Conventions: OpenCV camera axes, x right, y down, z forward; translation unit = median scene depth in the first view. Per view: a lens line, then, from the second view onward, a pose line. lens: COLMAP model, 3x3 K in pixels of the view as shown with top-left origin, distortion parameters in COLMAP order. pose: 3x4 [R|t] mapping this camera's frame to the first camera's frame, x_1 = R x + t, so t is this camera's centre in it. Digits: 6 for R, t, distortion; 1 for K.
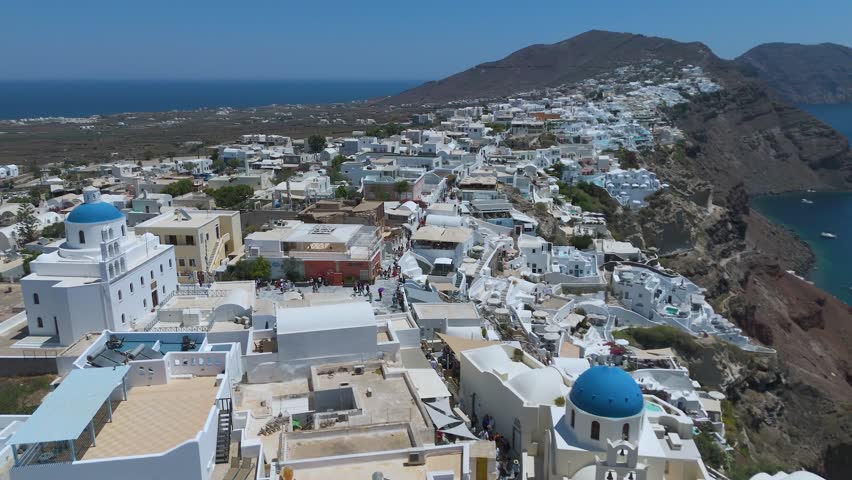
lens RADIAL K [[625.1, 0, 428.4], [0, 625.1, 241.1], [0, 0, 1]] dist [0.077958, -0.073078]
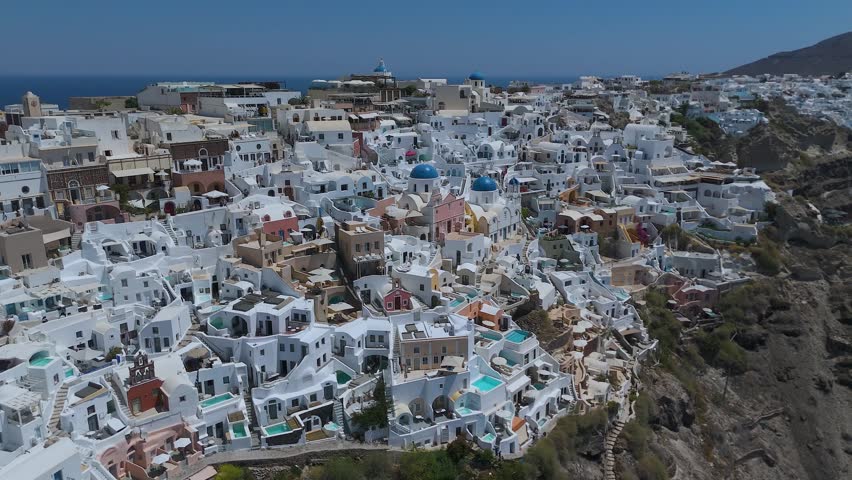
lens RADIAL K [[625.1, 0, 428.4], [0, 625.1, 241.1], [0, 0, 1]] dist [0.077958, -0.073078]
pose [[0.907326, 0.113966, -0.404686, 0.130653], [-0.111920, 0.993300, 0.028798, 0.089074], [0.405257, 0.019163, 0.914002, -0.221651]]
